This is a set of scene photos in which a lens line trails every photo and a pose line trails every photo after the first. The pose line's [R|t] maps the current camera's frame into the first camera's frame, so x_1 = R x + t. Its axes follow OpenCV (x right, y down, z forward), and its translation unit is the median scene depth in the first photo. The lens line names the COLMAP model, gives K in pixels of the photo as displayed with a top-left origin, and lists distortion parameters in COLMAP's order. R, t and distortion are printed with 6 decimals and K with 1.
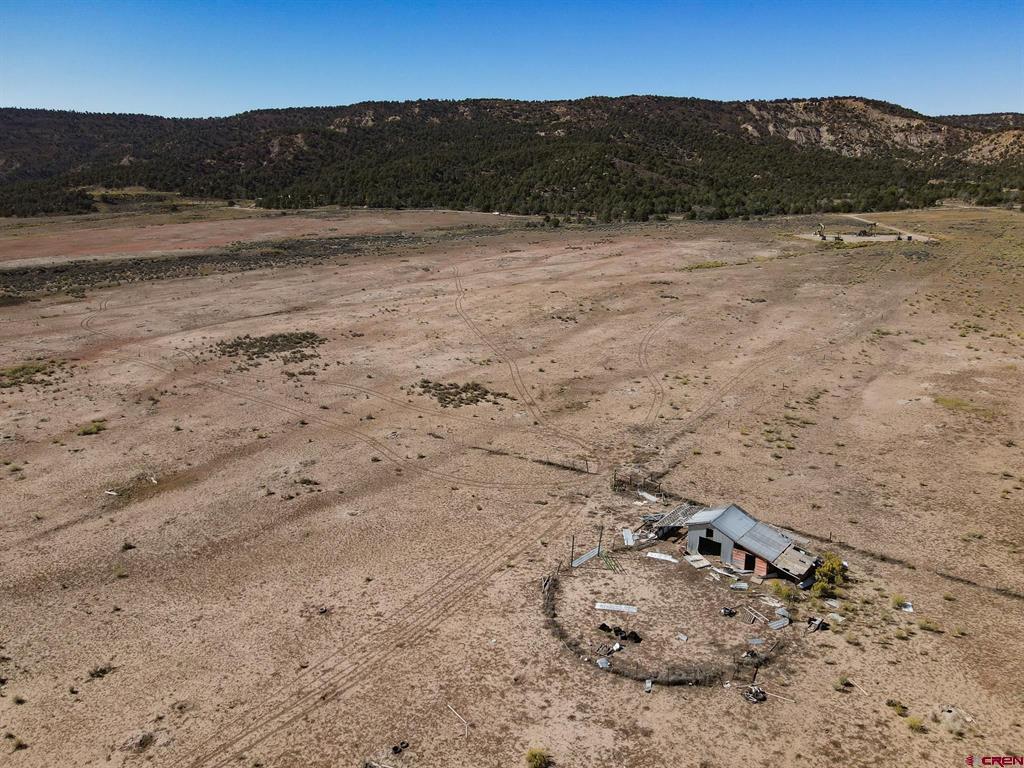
lens RADIAL K [[749.5, 0, 516.0], [0, 749.5, 378.2], [0, 0, 1]] dist [0.006280, 0.026680]
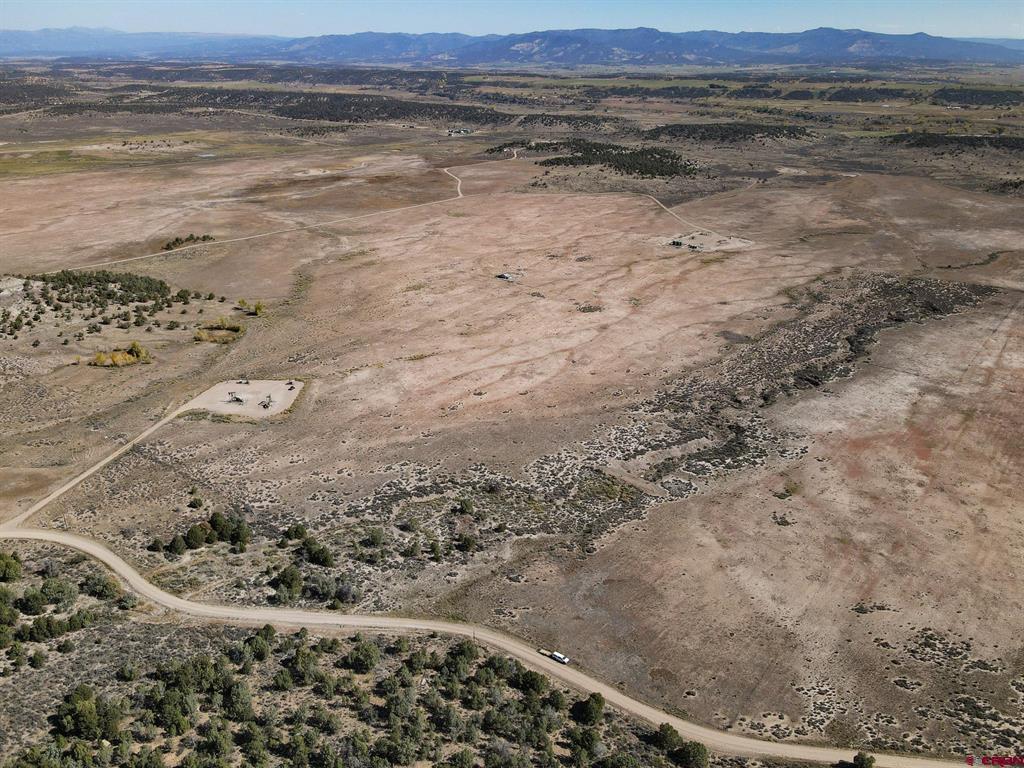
lens RADIAL K [[749.5, 0, 516.0], [0, 749.5, 378.2], [0, 0, 1]] dist [0.006280, 0.026680]
pose [[-0.999785, -0.002125, 0.020627, -0.008571], [0.010980, 0.789582, 0.613547, -0.569361], [-0.017591, 0.613641, -0.789389, 1.143507]]
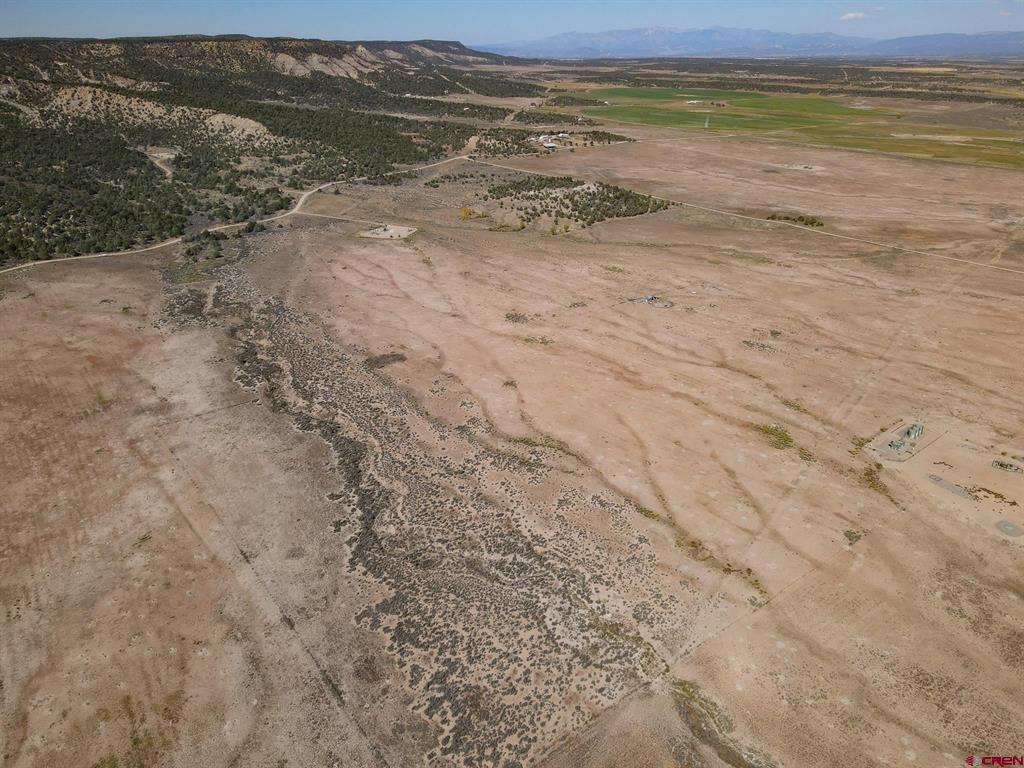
lens RADIAL K [[749.5, 0, 516.0], [0, 749.5, 378.2], [0, 0, 1]] dist [0.006280, 0.026680]
pose [[0.245924, -0.382664, 0.890556, -0.966370], [0.237412, 0.914566, 0.327420, -0.254998], [-0.939764, 0.130908, 0.315763, -0.018249]]
